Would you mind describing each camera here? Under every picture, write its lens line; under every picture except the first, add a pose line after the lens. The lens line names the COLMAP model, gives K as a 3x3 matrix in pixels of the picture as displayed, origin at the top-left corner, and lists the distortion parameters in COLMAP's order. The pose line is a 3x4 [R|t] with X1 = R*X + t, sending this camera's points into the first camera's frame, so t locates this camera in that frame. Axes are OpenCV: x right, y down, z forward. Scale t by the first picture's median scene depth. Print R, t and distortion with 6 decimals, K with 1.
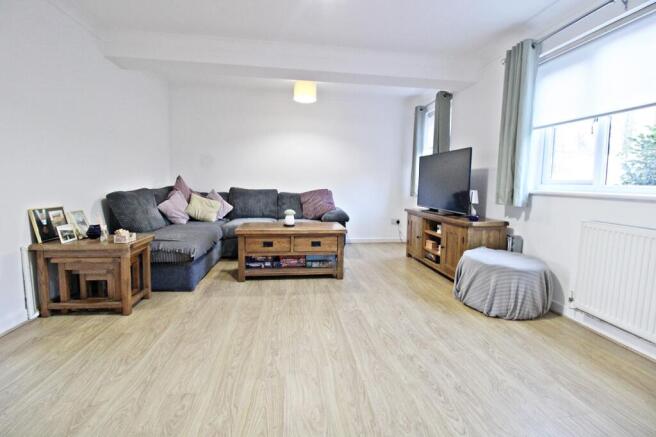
lens RADIAL K [[300.9, 0, 328.6], [0, 300.9, 206.6], [0, 0, 1]] dist [-0.002635, -0.000560]
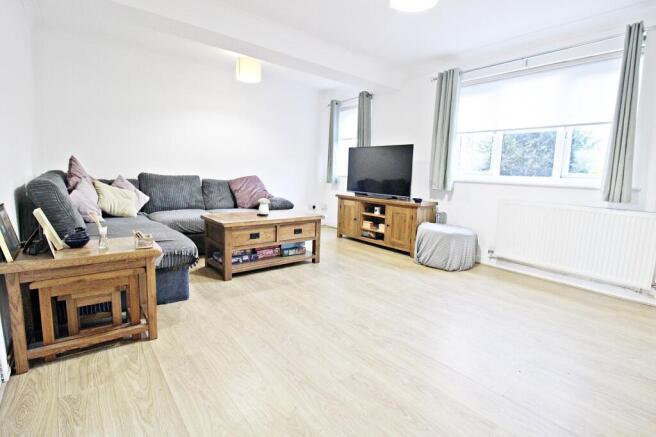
lens RADIAL K [[309.8, 0, 329.4], [0, 309.8, 206.6], [0, 0, 1]] dist [-0.000051, -0.000268]
pose [[0.853696, -0.044111, 0.518901, -0.486026], [0.020431, 0.998476, 0.051265, -0.009623], [-0.520372, -0.033163, 0.853296, 0.062624]]
